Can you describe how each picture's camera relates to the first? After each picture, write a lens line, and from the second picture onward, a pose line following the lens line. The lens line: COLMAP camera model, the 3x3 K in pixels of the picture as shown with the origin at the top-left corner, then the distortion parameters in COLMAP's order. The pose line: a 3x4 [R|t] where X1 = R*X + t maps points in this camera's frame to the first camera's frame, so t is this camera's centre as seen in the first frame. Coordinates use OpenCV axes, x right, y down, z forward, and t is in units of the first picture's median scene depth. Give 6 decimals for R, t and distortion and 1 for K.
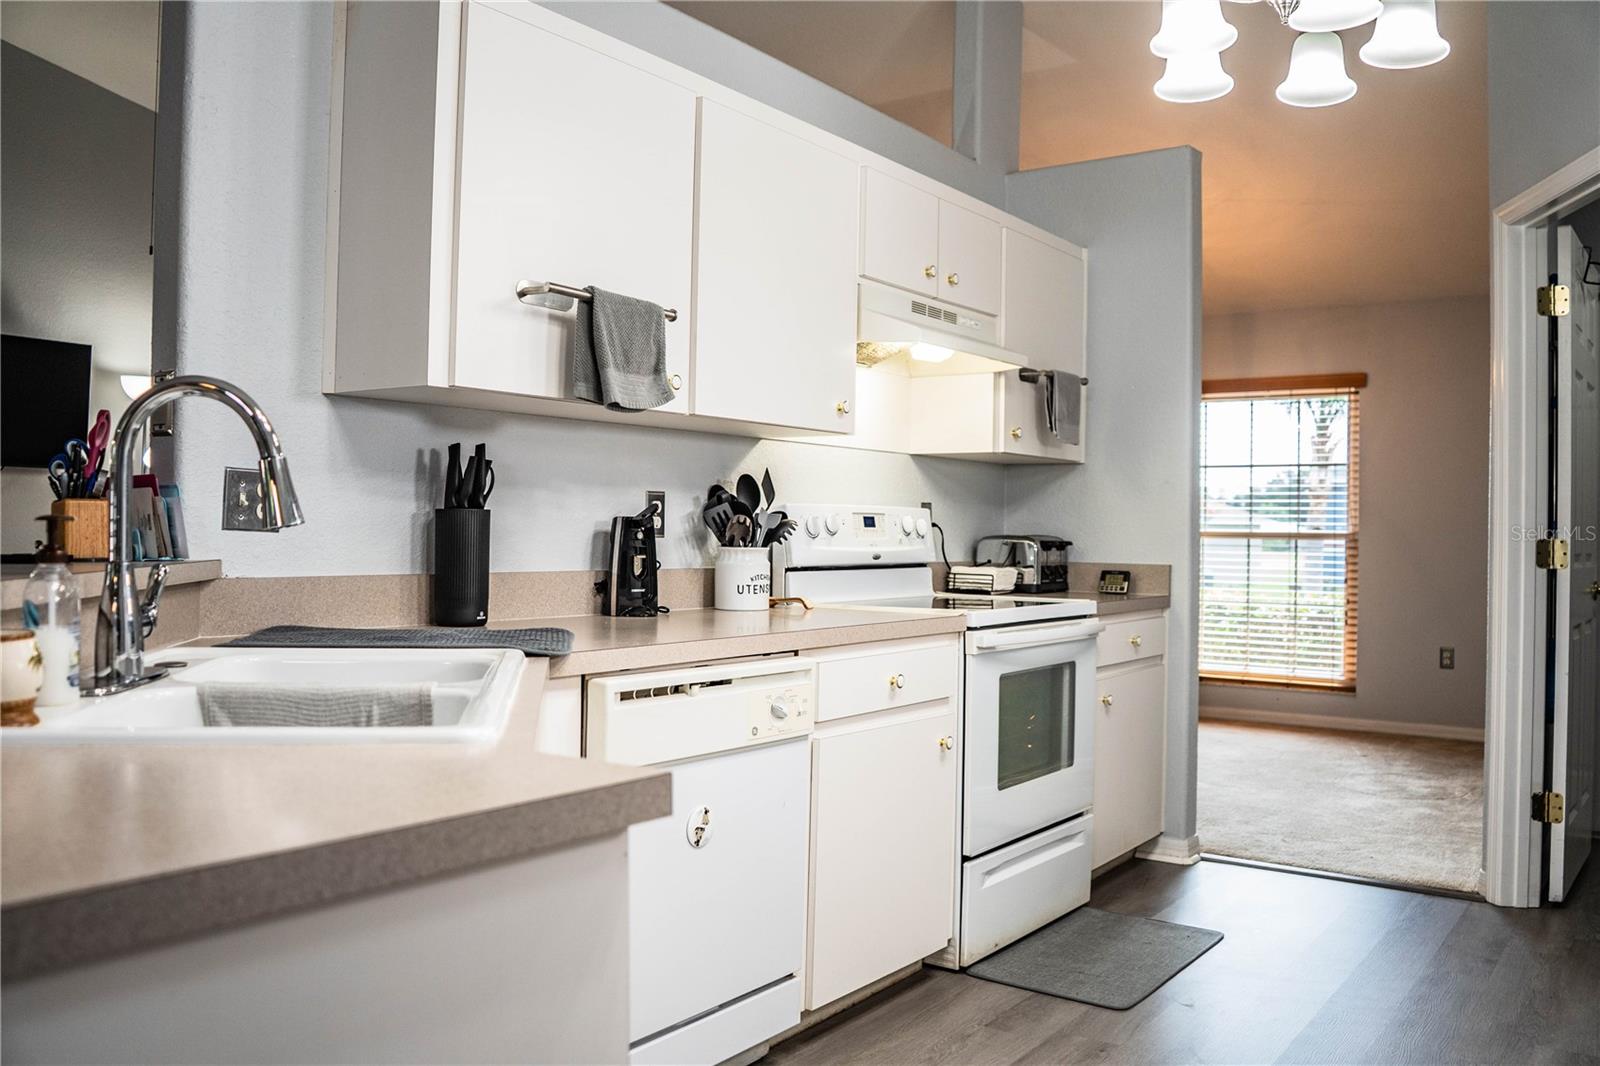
lens RADIAL K [[1276.3, 0, 801.0], [0, 1276.3, 529.1], [0, 0, 1]] dist [-0.013270, 0.017660]
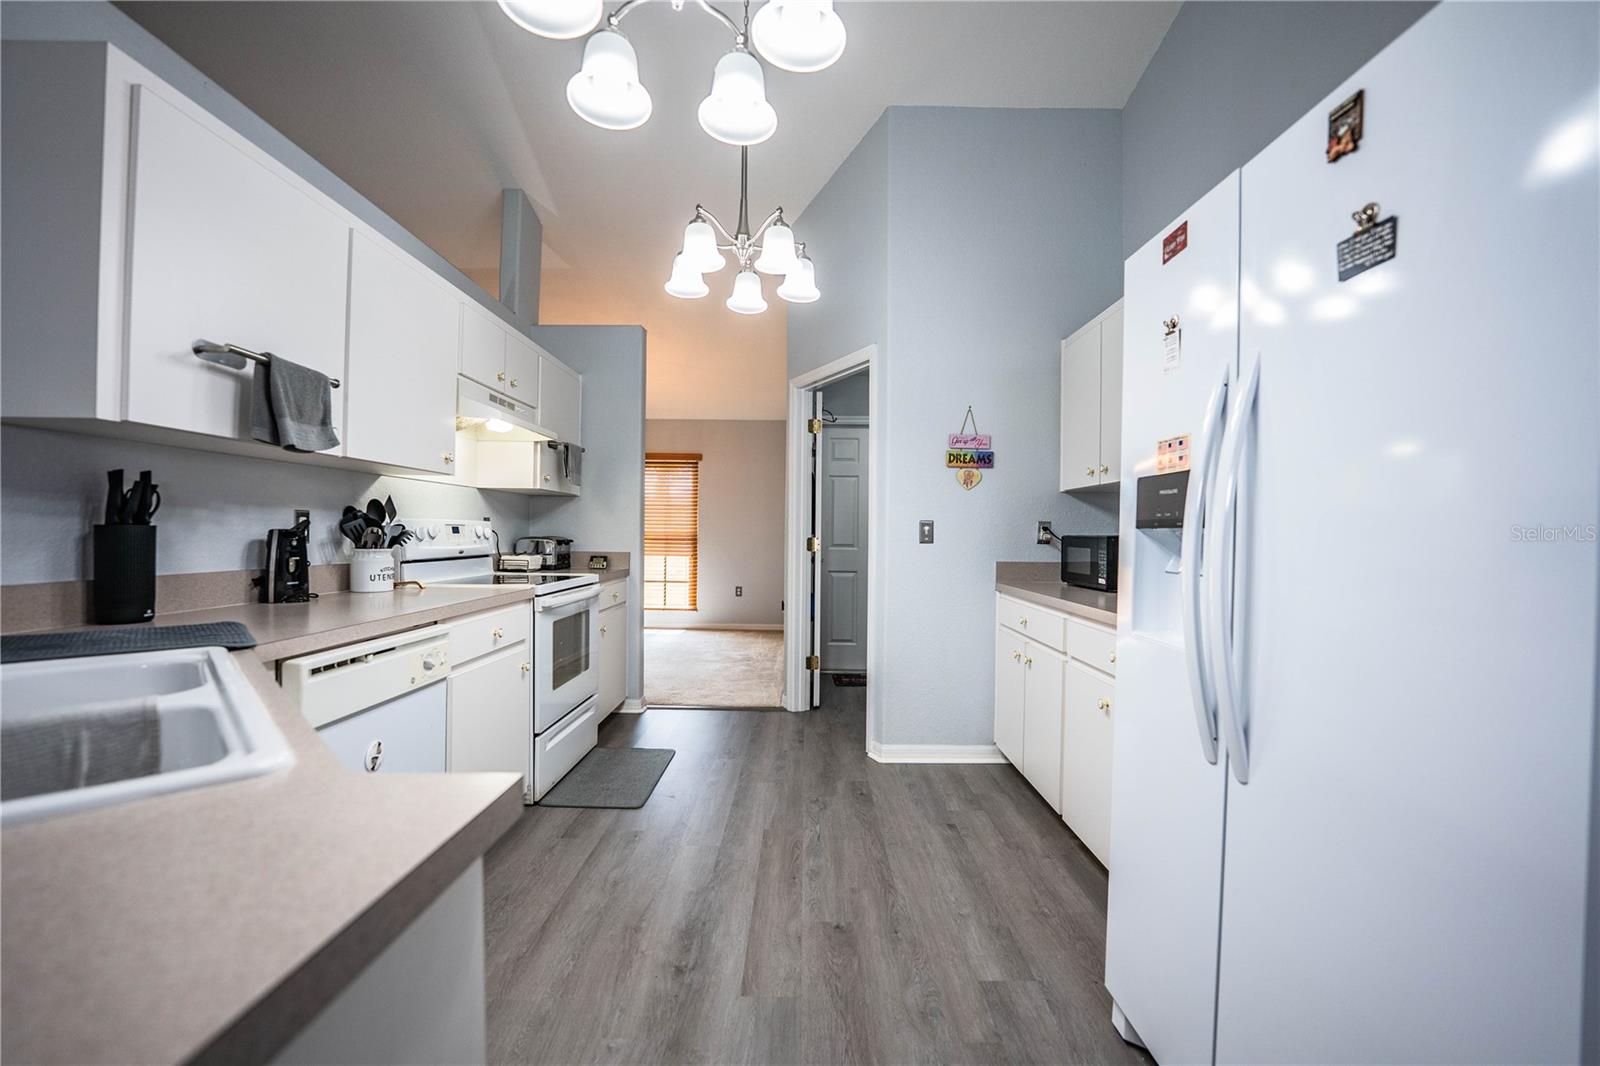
lens RADIAL K [[653.1, 0, 786.8], [0, 653.1, 538.3], [0, 0, 1]] dist [-0.021661, 0.002138]
pose [[0.827449, -0.008954, 0.561470, -0.073687], [-0.000041, 0.999872, 0.016006, -0.010535], [-0.561541, -0.013267, 0.827342, 0.127093]]
